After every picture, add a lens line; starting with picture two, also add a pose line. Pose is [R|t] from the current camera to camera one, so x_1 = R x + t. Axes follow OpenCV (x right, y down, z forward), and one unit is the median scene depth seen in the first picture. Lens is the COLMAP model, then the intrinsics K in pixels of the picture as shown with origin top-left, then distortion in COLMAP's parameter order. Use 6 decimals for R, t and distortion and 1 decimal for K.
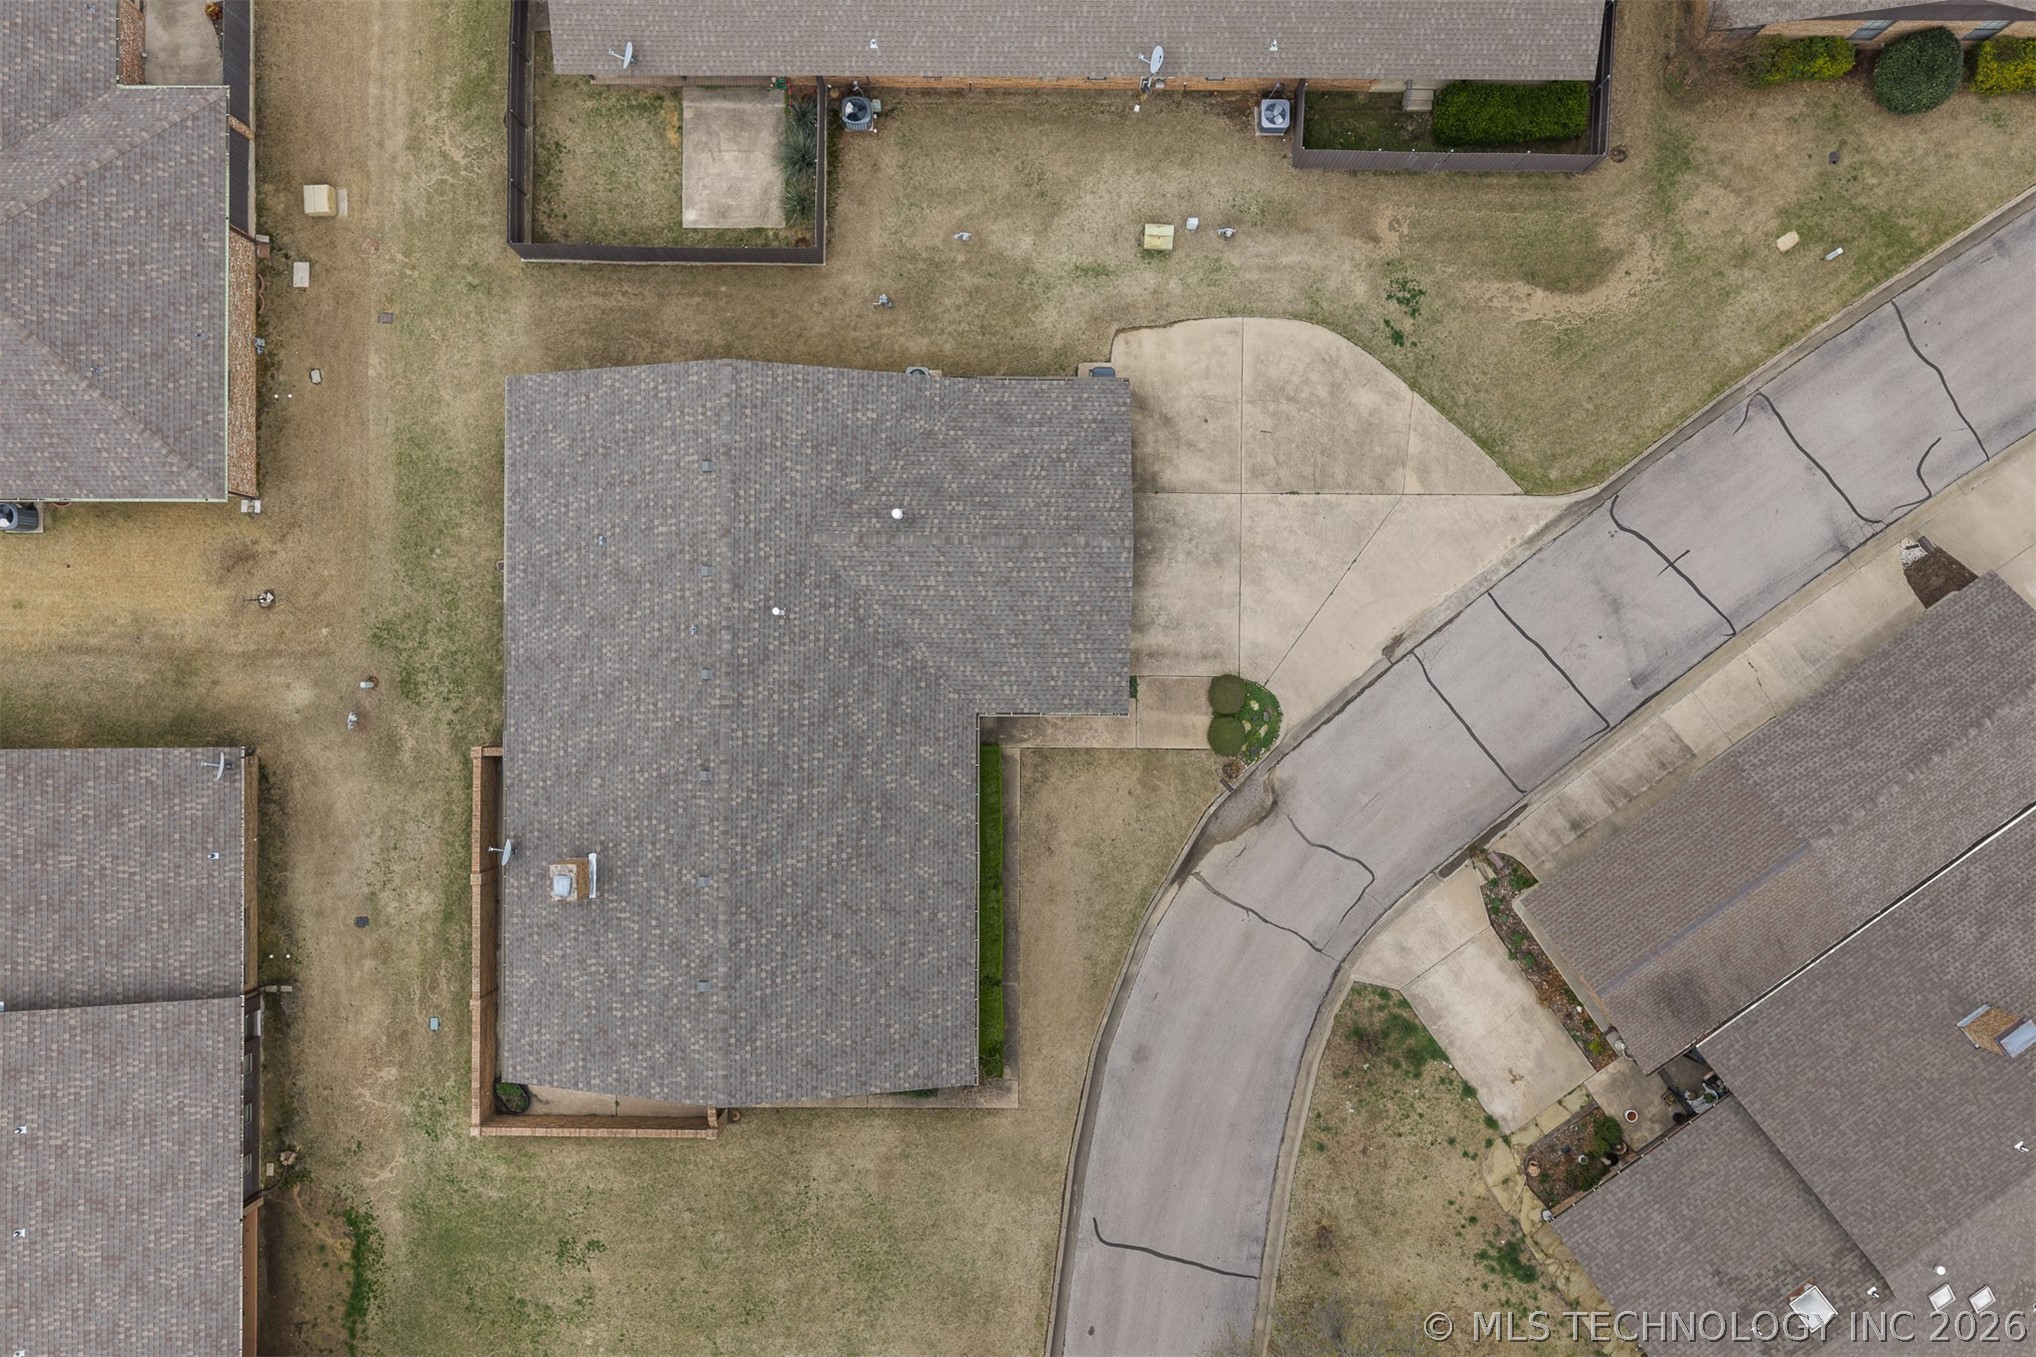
lens RADIAL K [[1717.9, 0, 1021.1], [0, 1717.9, 685.5], [0, 0, 1]] dist [0.021064, -0.043742]
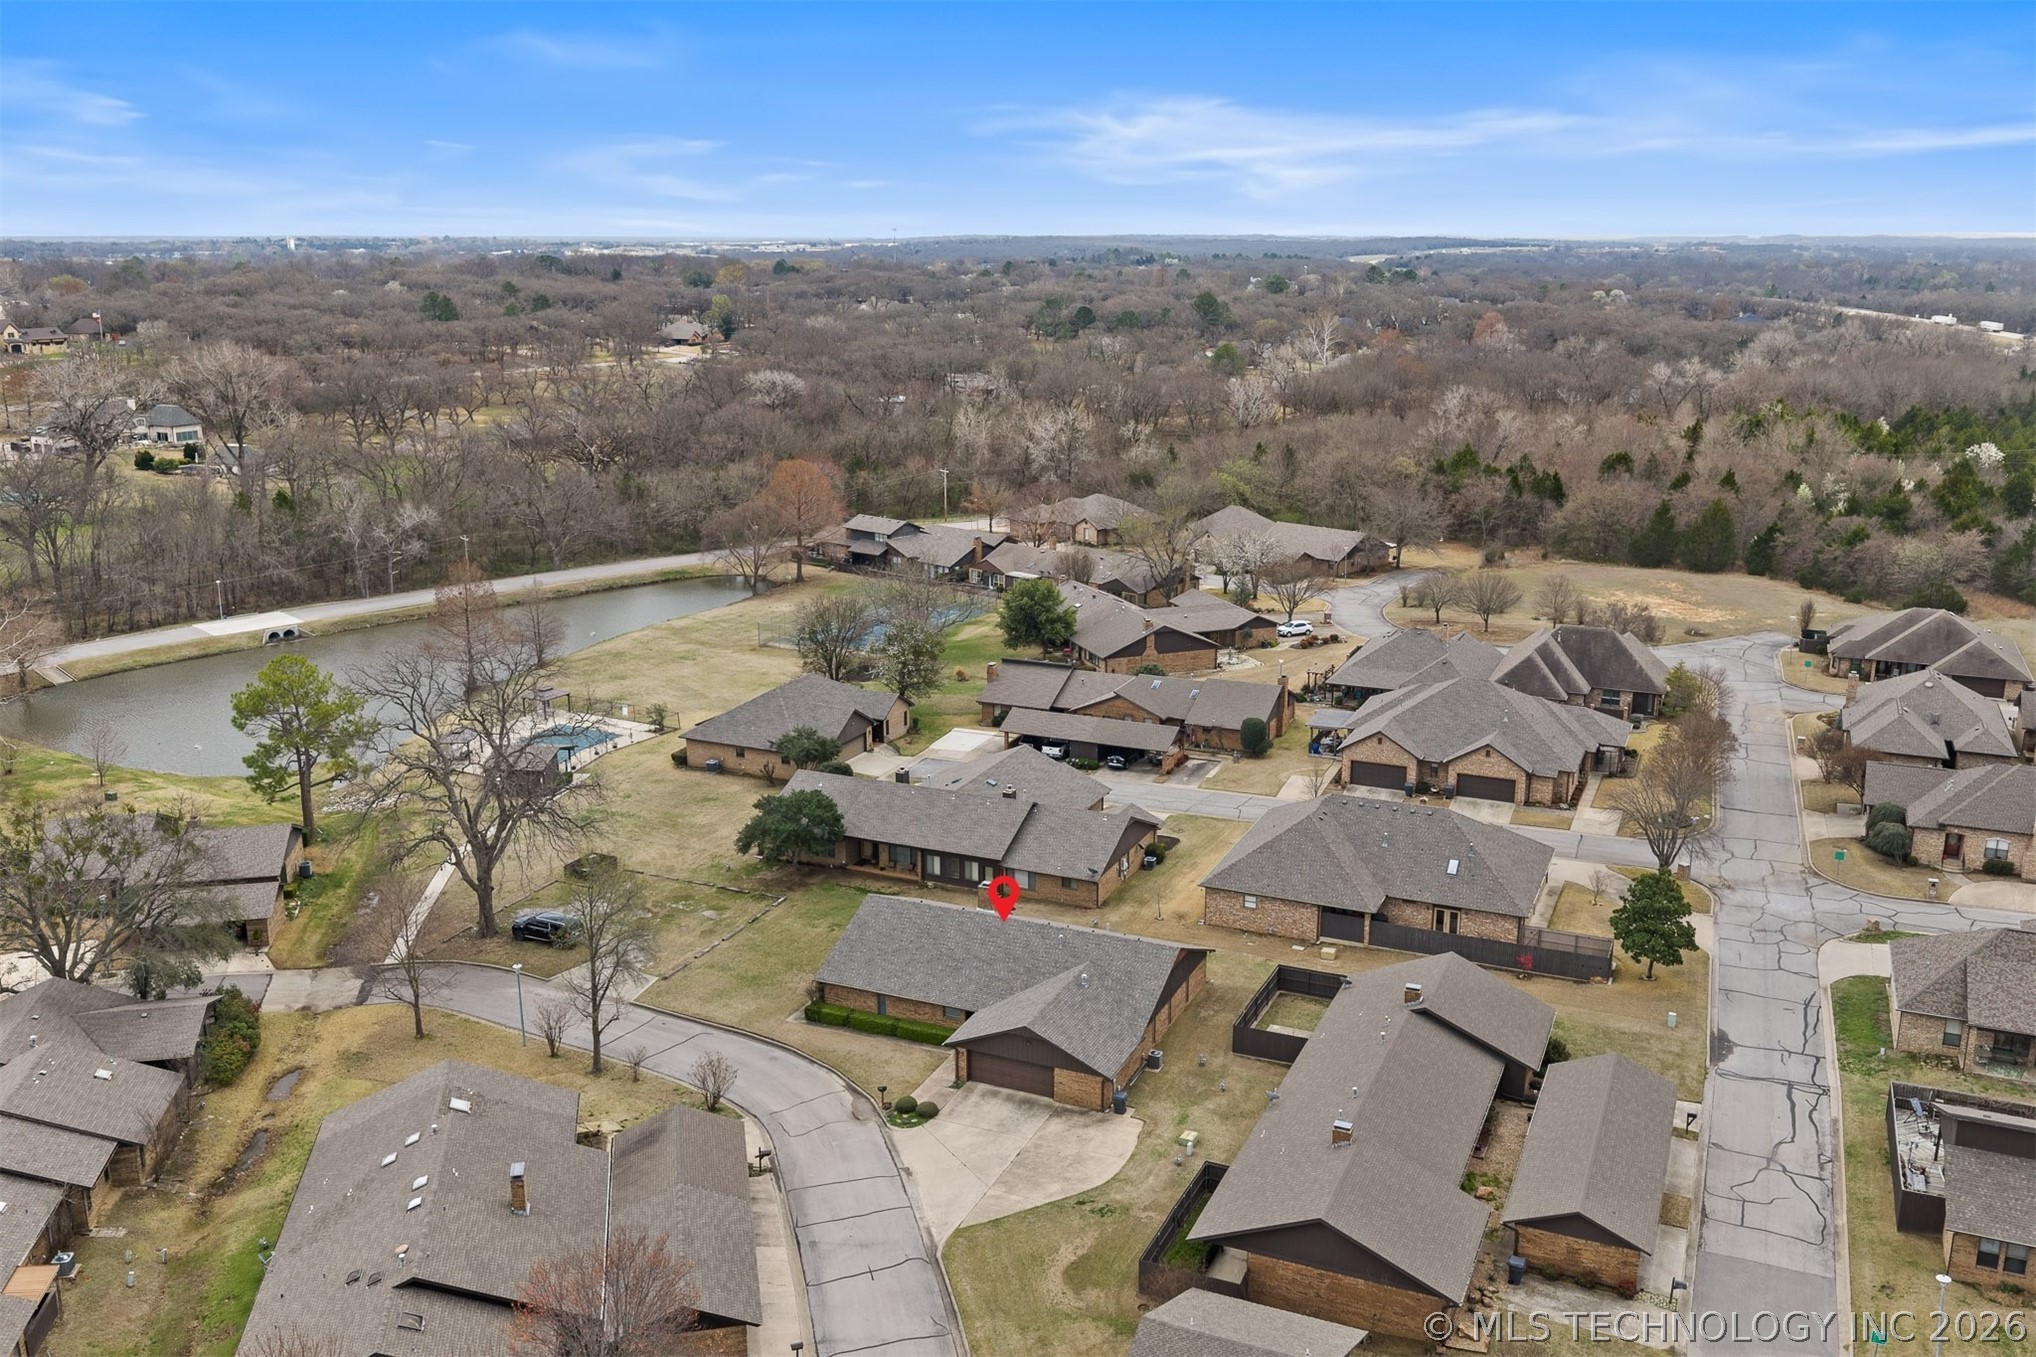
lens RADIAL K [[1717.9, 0, 1023.0], [0, 1717.9, 637.6], [0, 0, 1]] dist [0.021064, -0.043742]
pose [[-0.402389, 0.207911, -0.891547, 1.528771], [-0.915459, -0.095882, 0.390822, -0.715291], [-0.004227, 0.973437, 0.228916, 0.135500]]
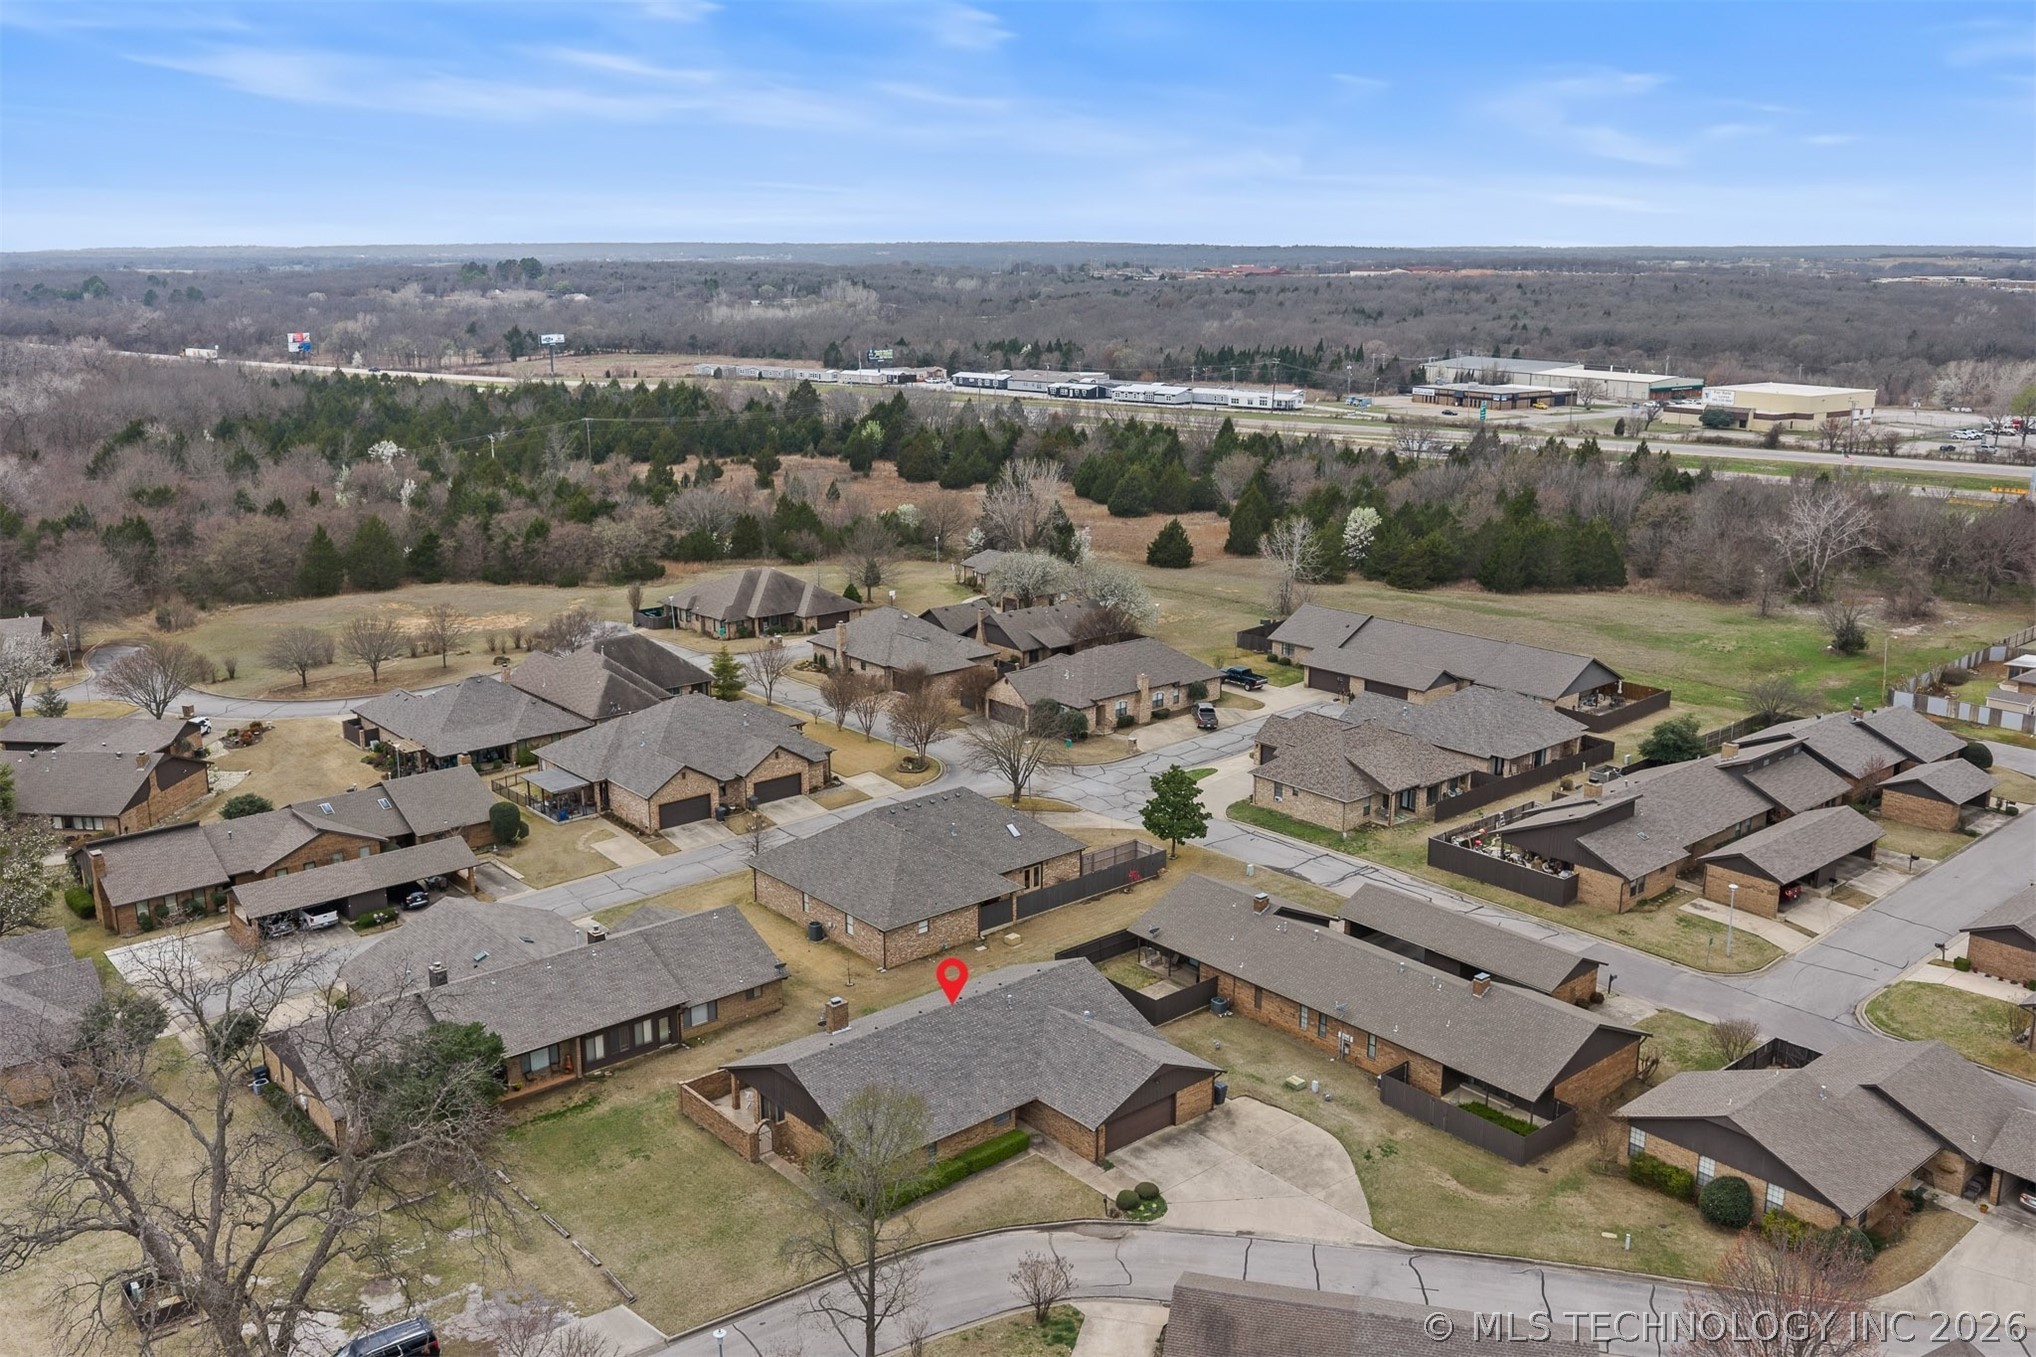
lens RADIAL K [[1717.9, 0, 1027.5], [0, 1717.9, 674.0], [0, 0, 1]] dist [0.021064, -0.043742]
pose [[0.658884, 0.180947, -0.730157, 1.135709], [-0.752232, 0.153021, -0.640883, 1.048001], [-0.004237, 0.971516, 0.236937, 0.144320]]
